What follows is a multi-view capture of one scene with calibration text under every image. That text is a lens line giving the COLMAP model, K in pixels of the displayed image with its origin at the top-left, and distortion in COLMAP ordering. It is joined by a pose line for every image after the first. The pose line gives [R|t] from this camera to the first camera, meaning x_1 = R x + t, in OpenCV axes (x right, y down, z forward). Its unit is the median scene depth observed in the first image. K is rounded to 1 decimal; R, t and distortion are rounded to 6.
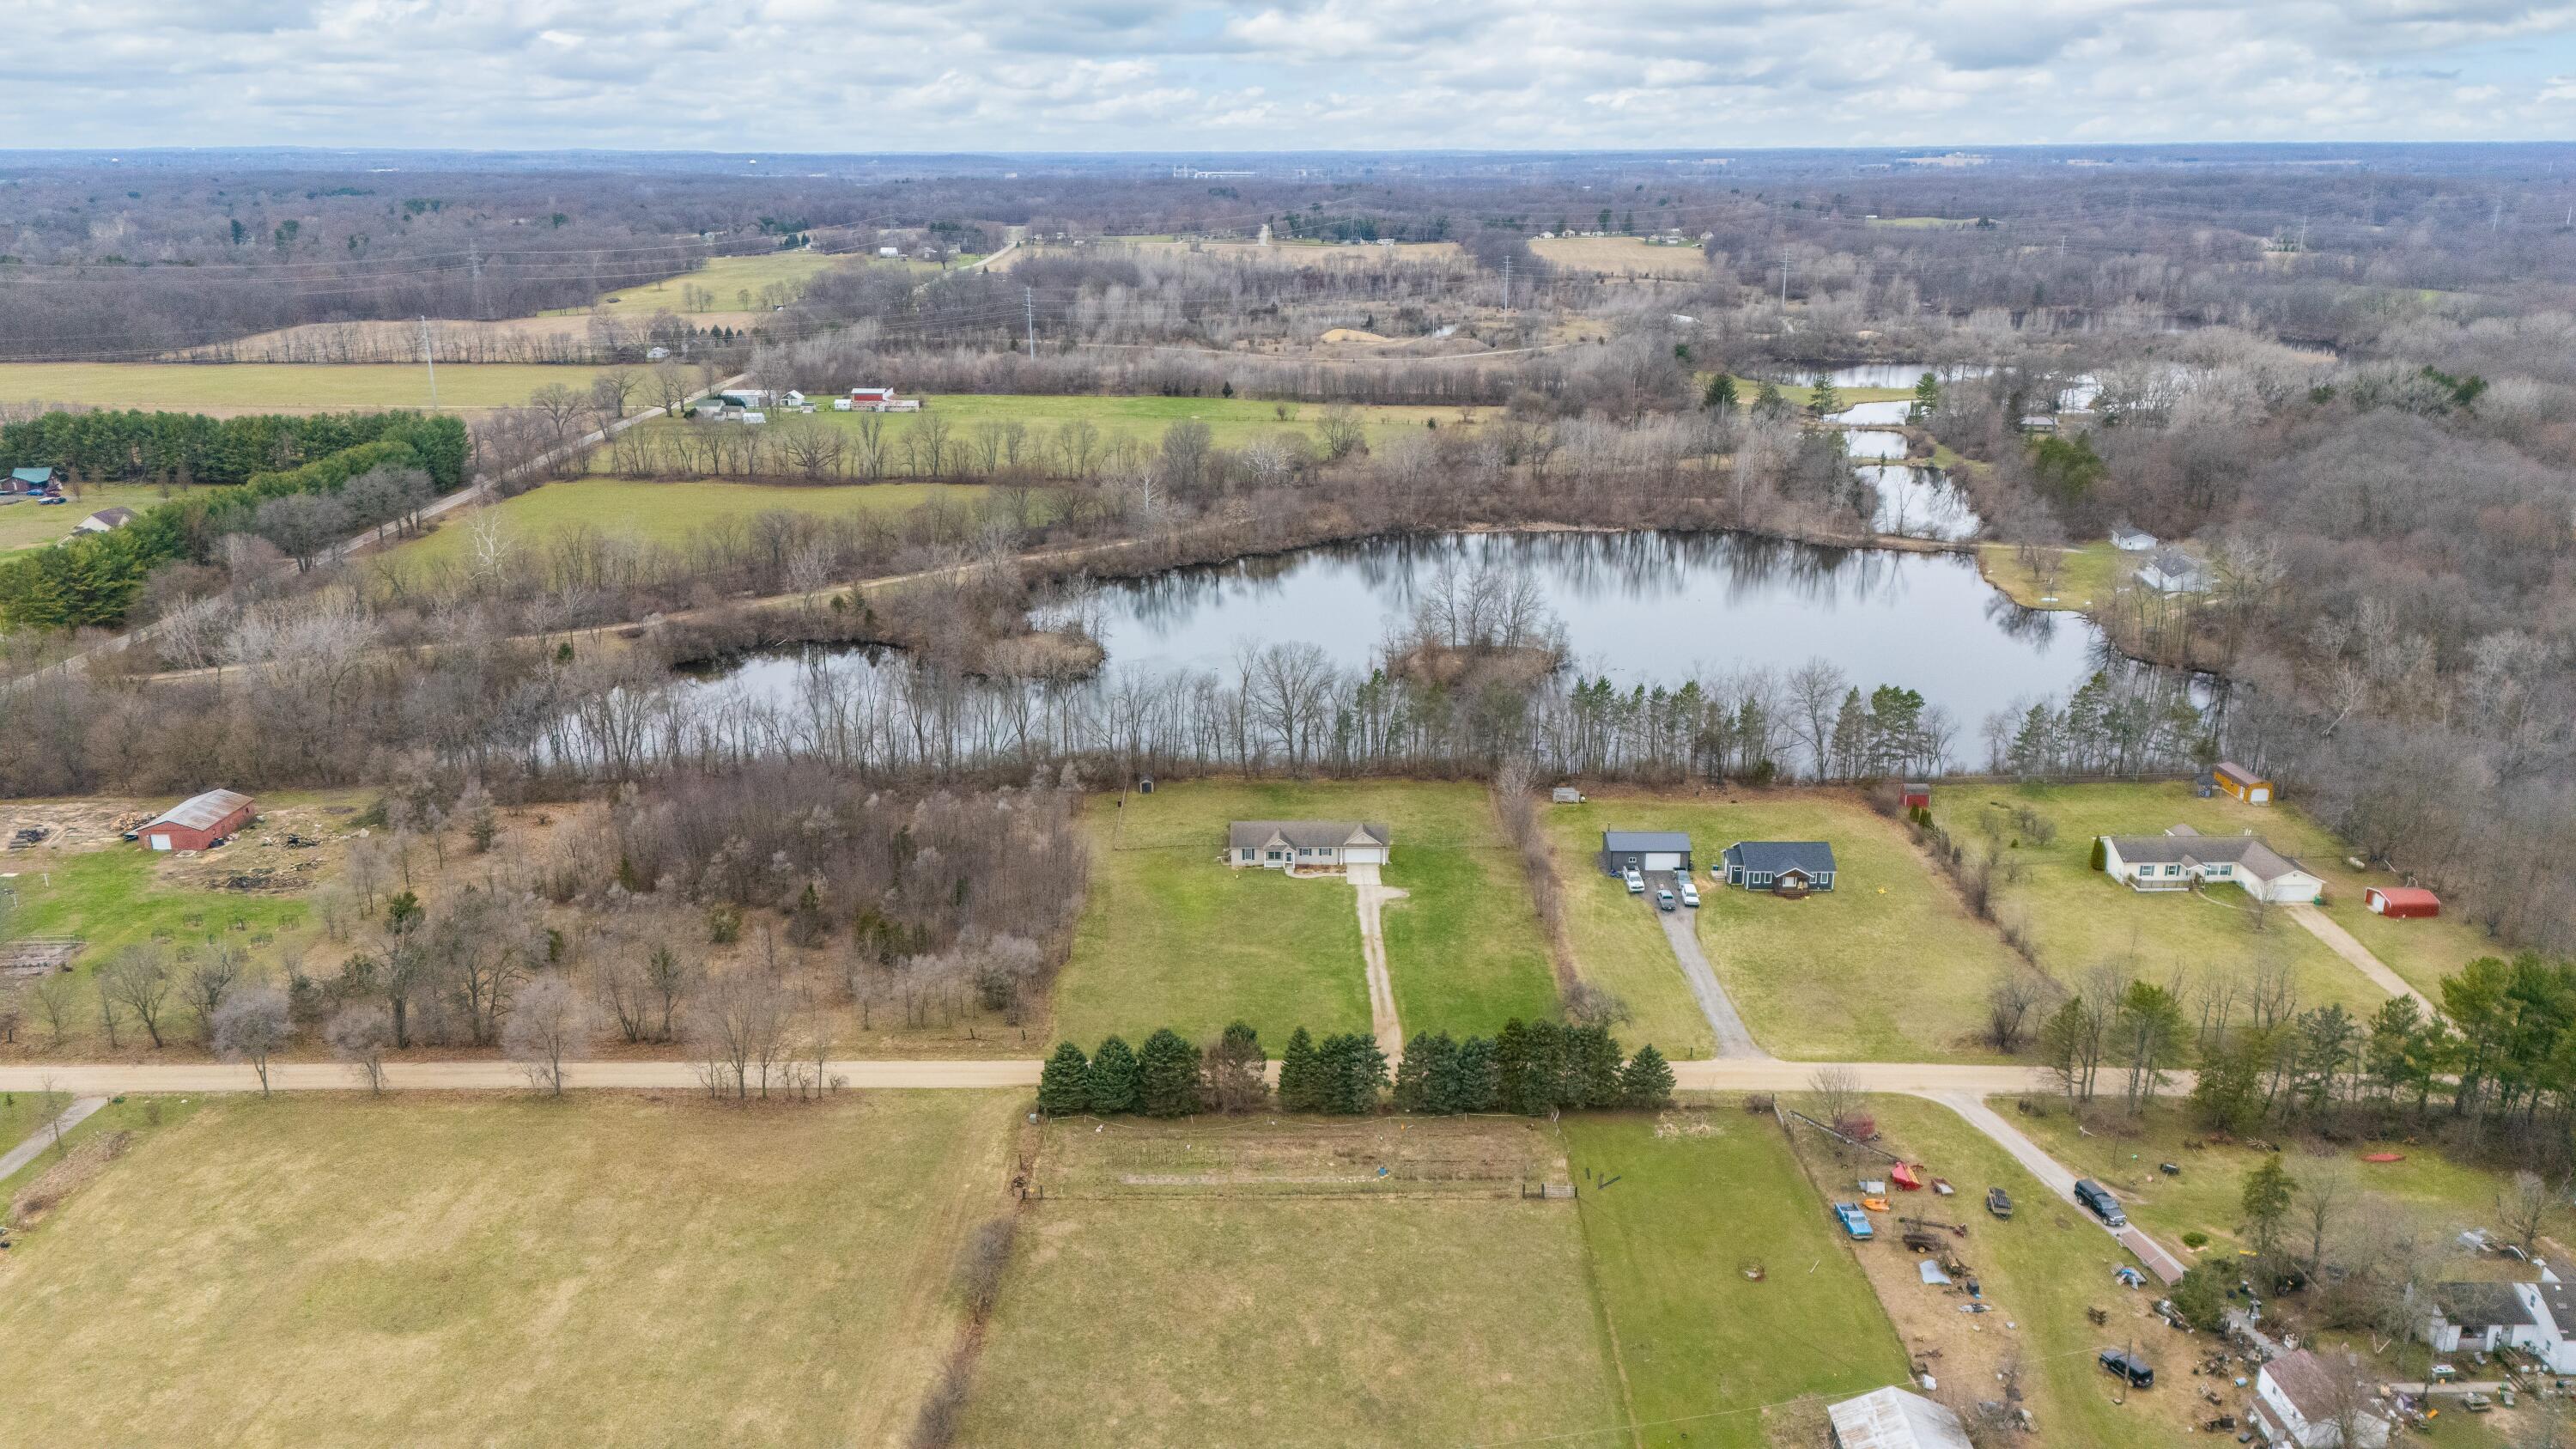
lens RADIAL K [[1864.8, 0, 1283.5], [0, 1864.8, 721.1], [0, 0, 1]] dist [0.126491, -0.166494]
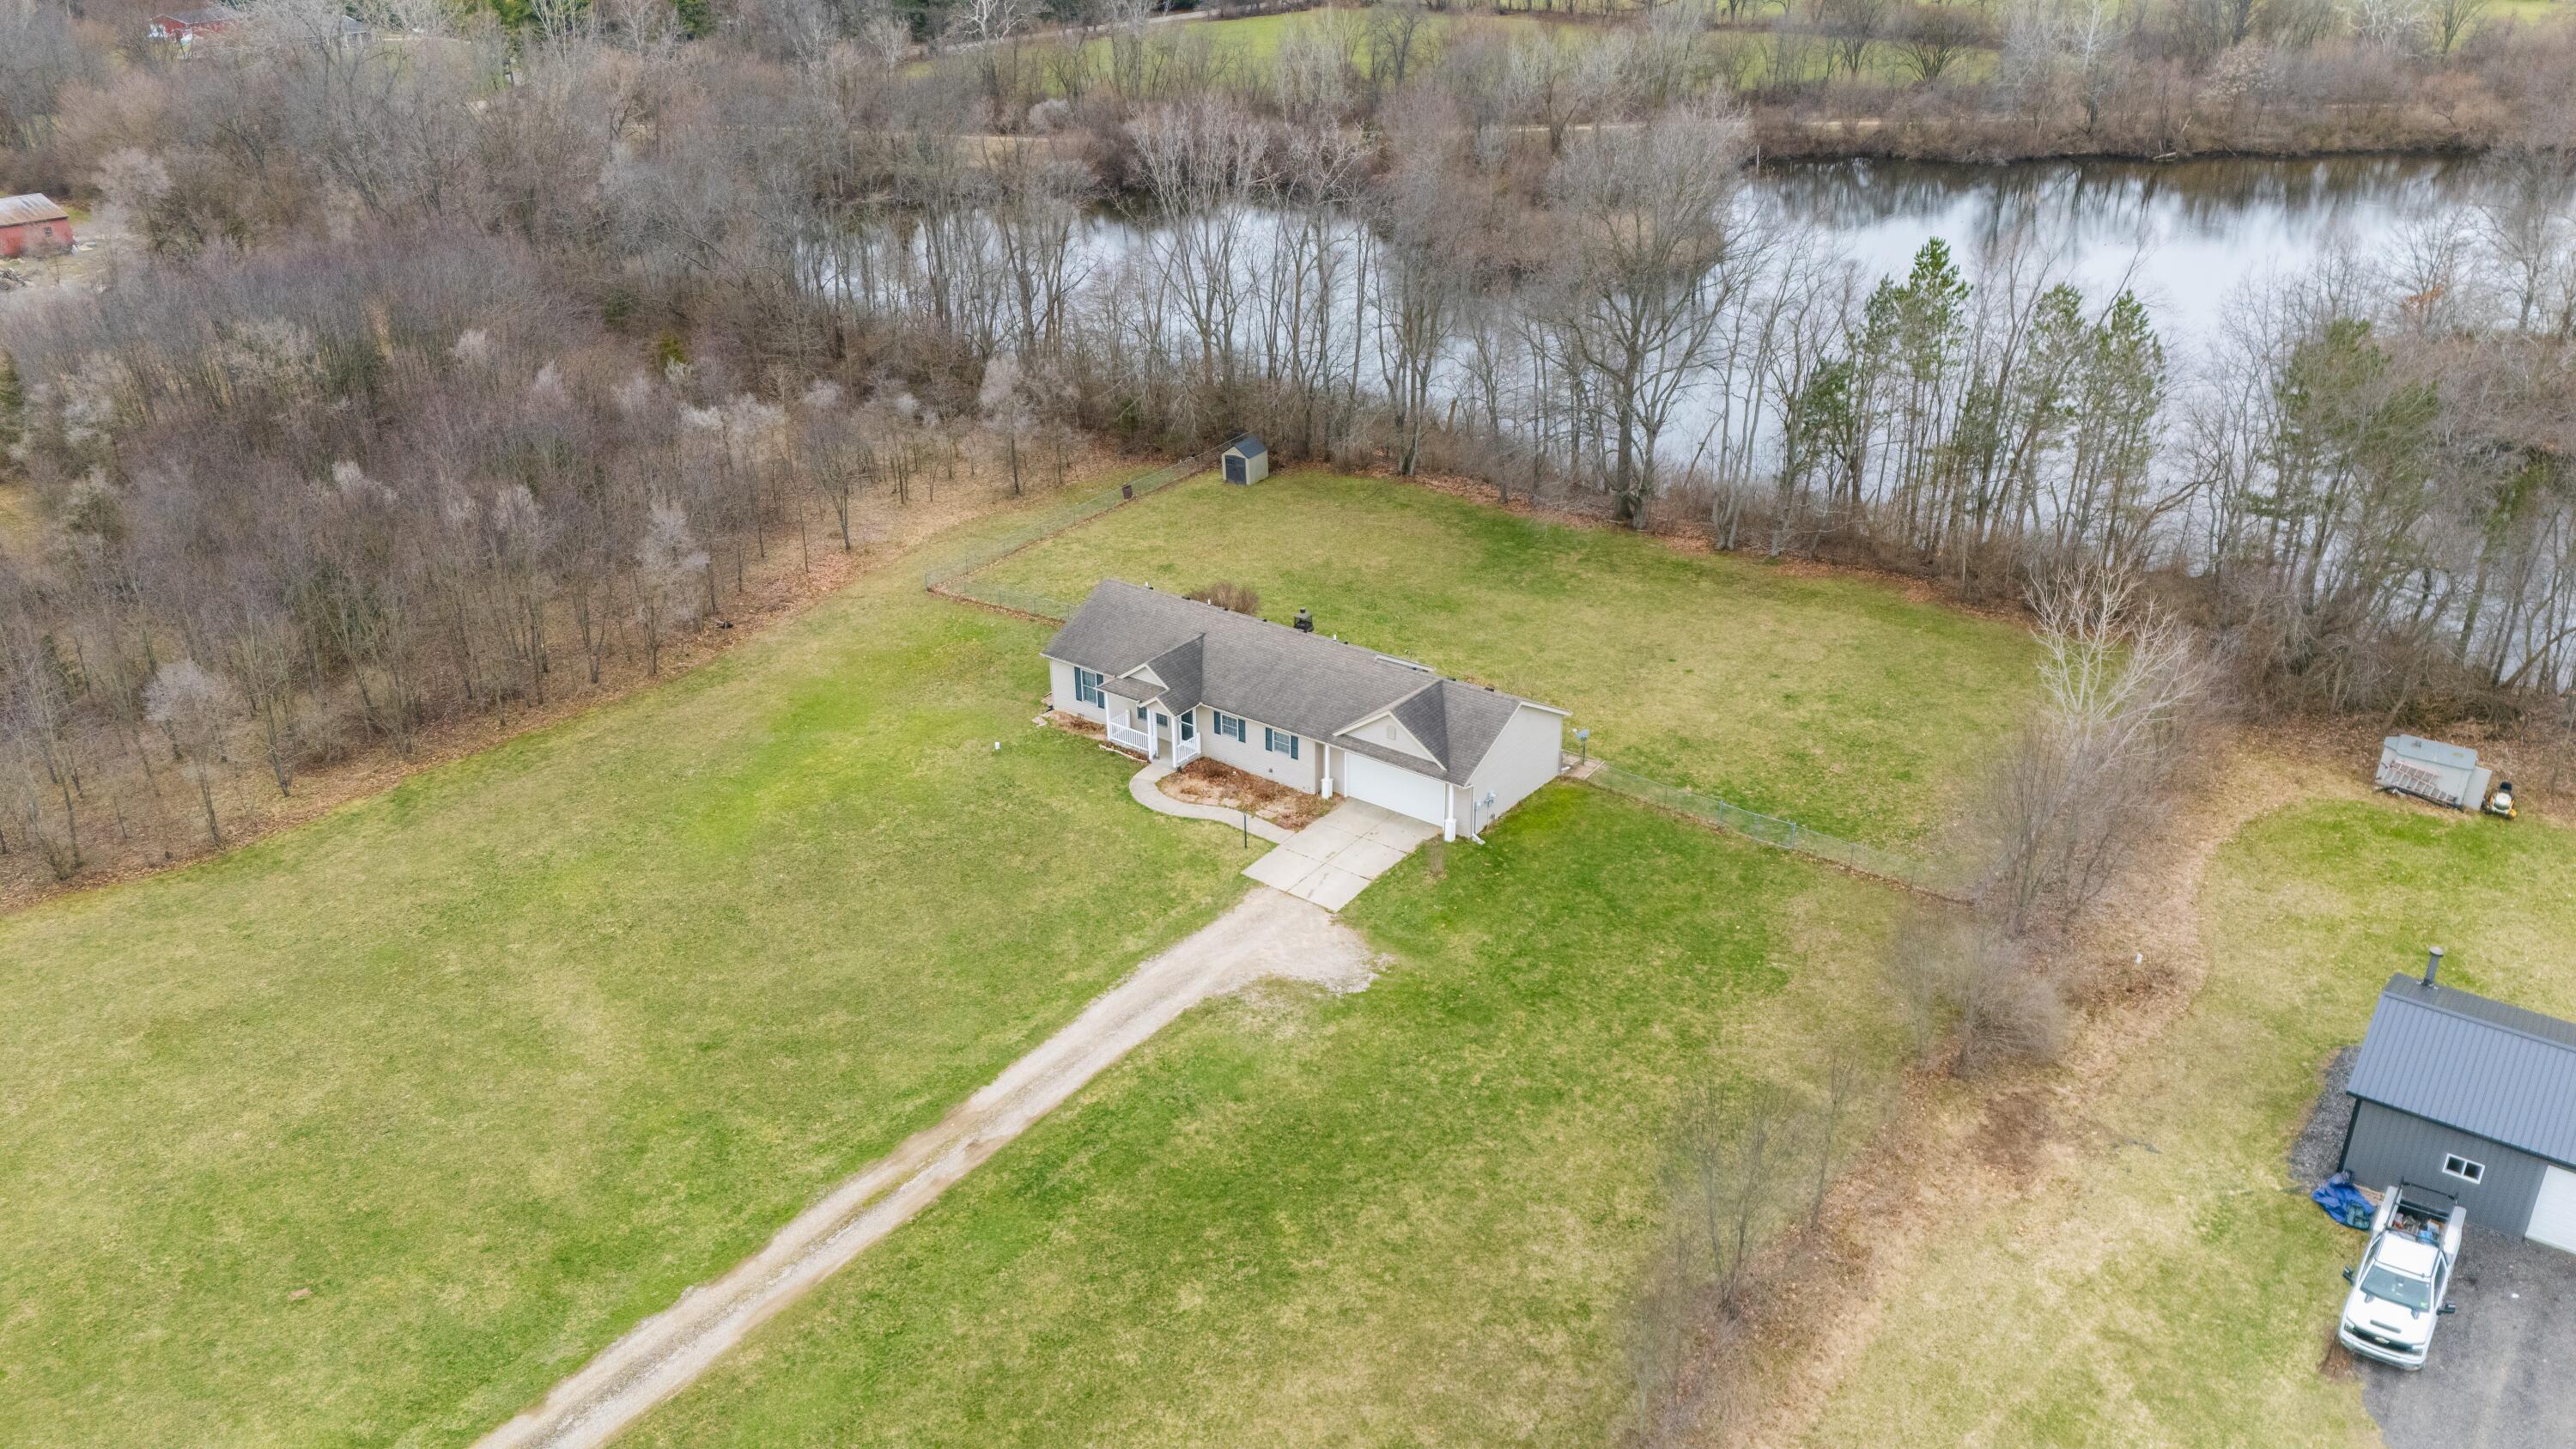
lens RADIAL K [[1874.5, 0, 1287.1], [0, 1874.5, 724.8], [0, 0, 1]] dist [0.096965, -0.113464]
pose [[0.802531, 0.253400, -0.540123, 0.165787], [-0.172114, 0.965162, 0.197075, 0.007775], [0.571245, -0.065196, 0.818186, 0.685751]]
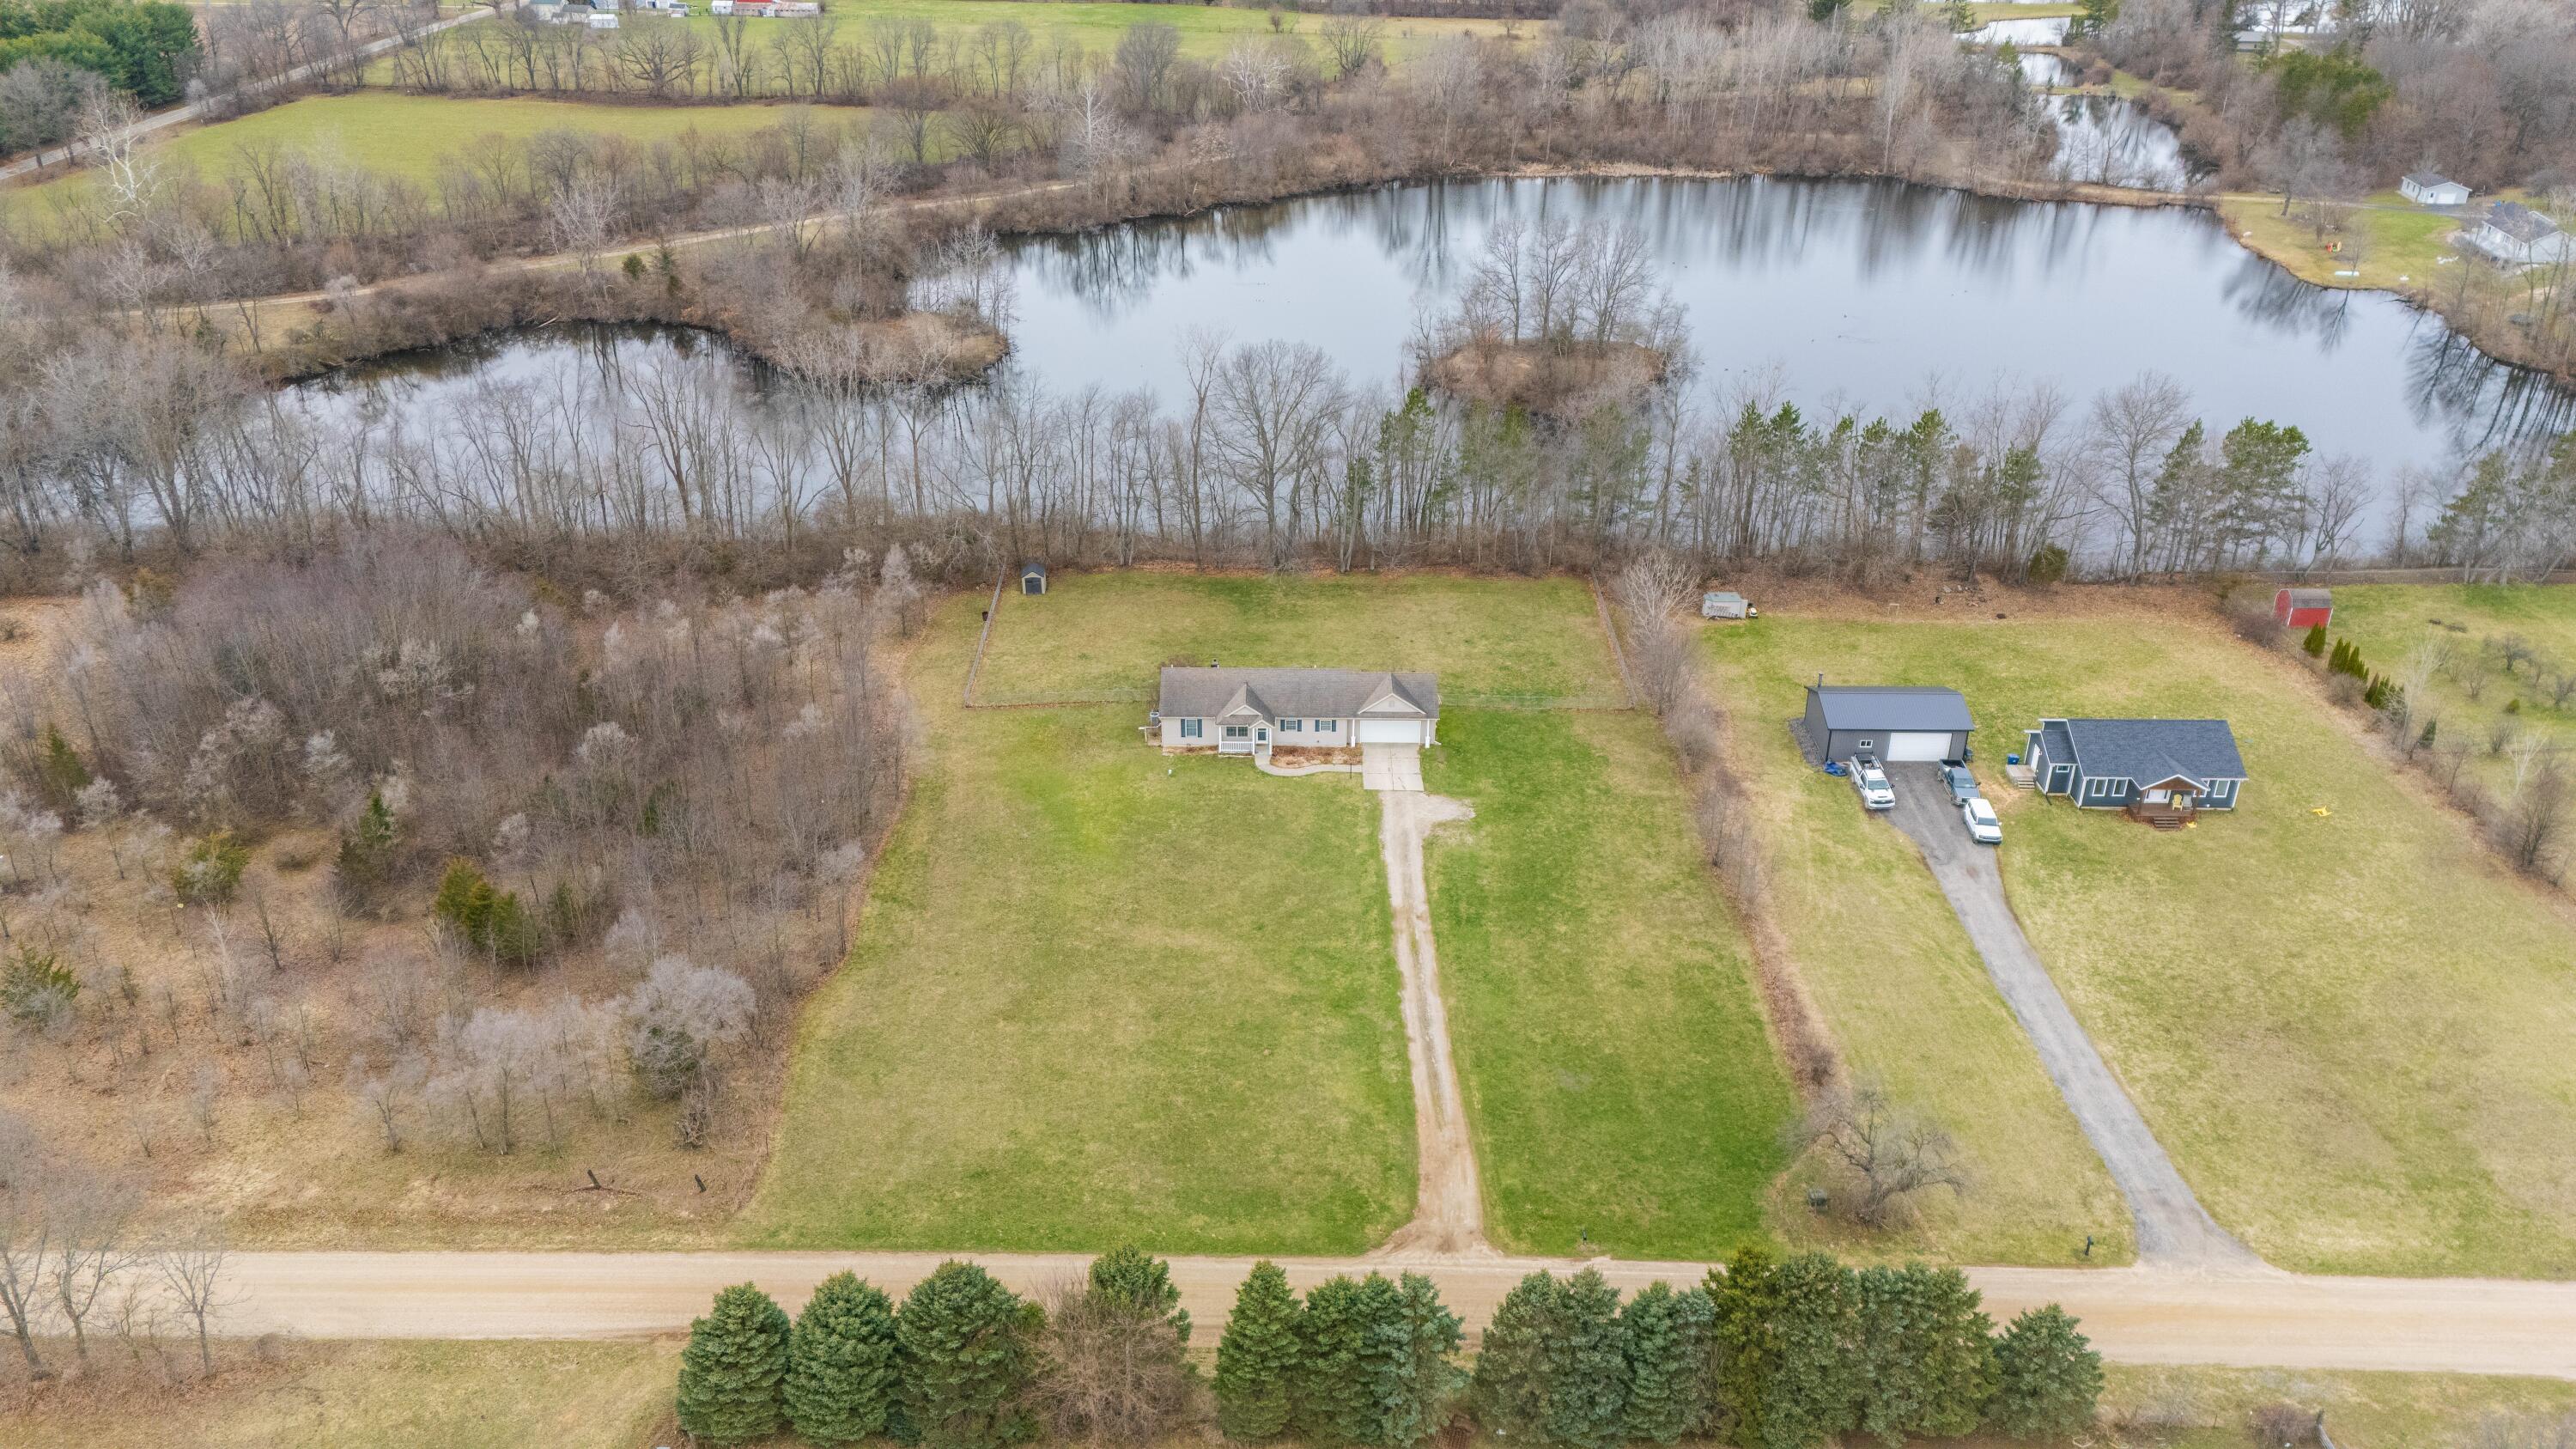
lens RADIAL K [[1874.5, 0, 1287.1], [0, 1874.5, 724.8], [0, 0, 1]] dist [0.096965, -0.113464]
pose [[0.999963, 0.007997, 0.003220, 0.007866], [-0.008431, 0.985076, 0.171914, -0.025998], [-0.001797, -0.171935, 0.985107, 0.393144]]
